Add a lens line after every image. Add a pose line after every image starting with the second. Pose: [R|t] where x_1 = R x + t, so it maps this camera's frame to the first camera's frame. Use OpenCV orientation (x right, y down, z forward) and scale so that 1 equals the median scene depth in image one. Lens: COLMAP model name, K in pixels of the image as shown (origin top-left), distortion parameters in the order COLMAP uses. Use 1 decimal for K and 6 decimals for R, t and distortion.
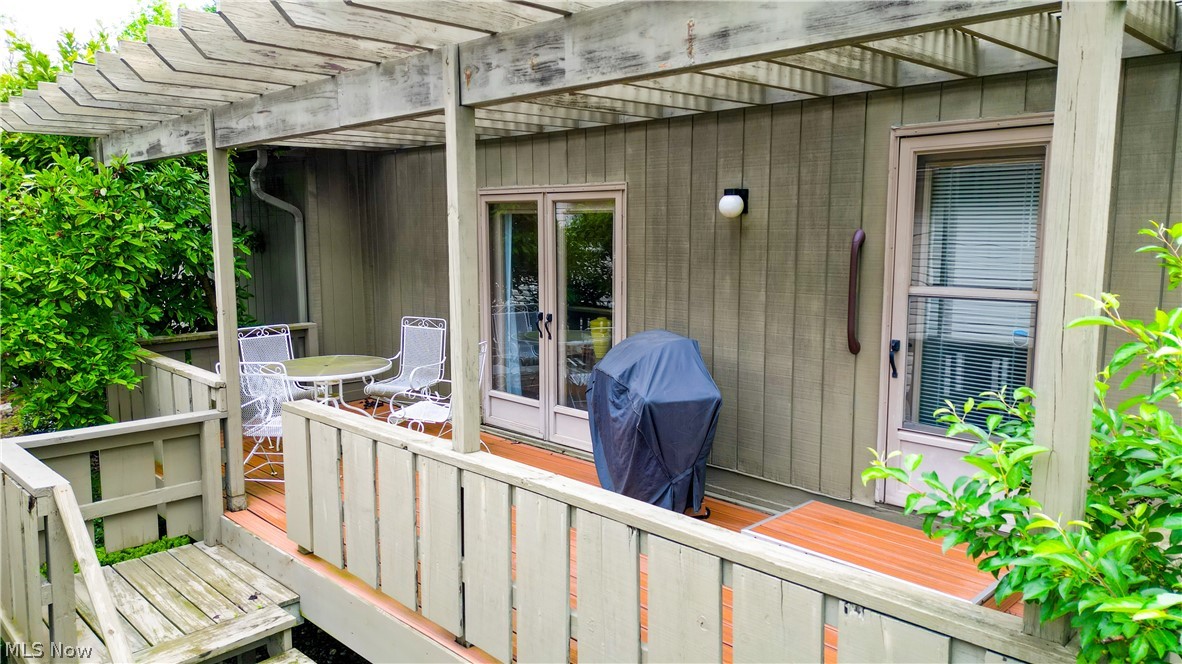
lens RADIAL K [[817.3, 0, 590.5], [0, 817.3, 323.0], [0, 0, 1]] dist [0.097130, -0.105533]
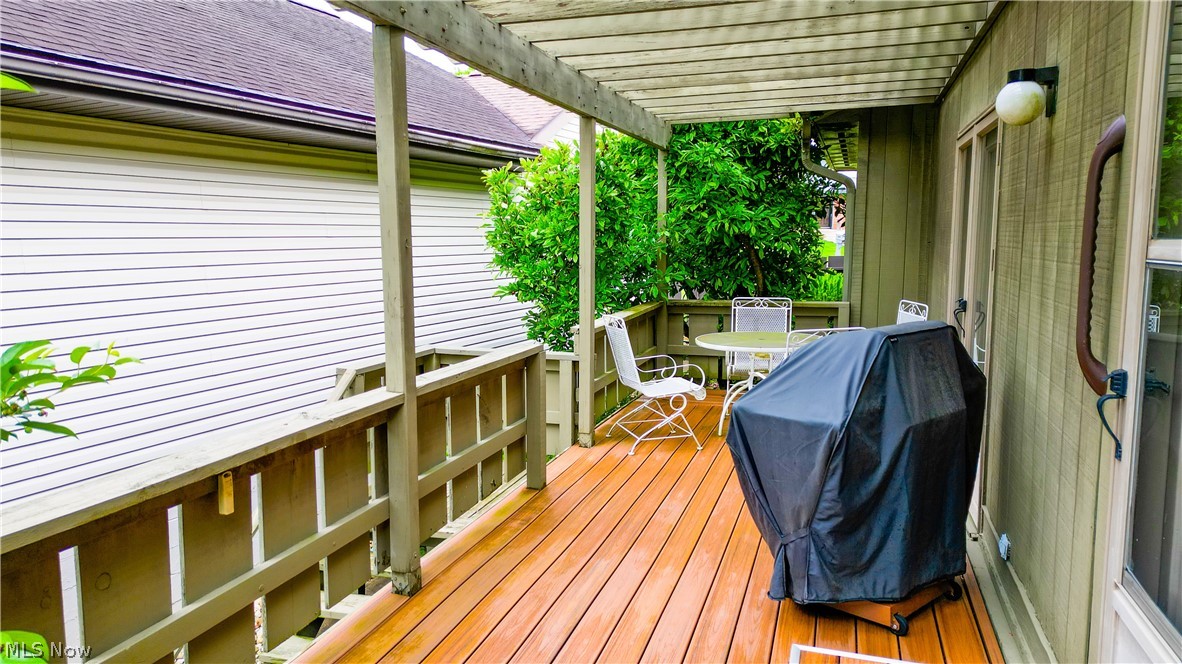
lens RADIAL K [[817.3, 0, 590.5], [0, 817.3, 323.0], [0, 0, 1]] dist [0.097130, -0.105533]
pose [[0.476565, 0.098471, -0.873607, 0.532096], [-0.099820, 0.993342, 0.057514, -0.000645], [0.873454, 0.059794, 0.483222, 0.491534]]
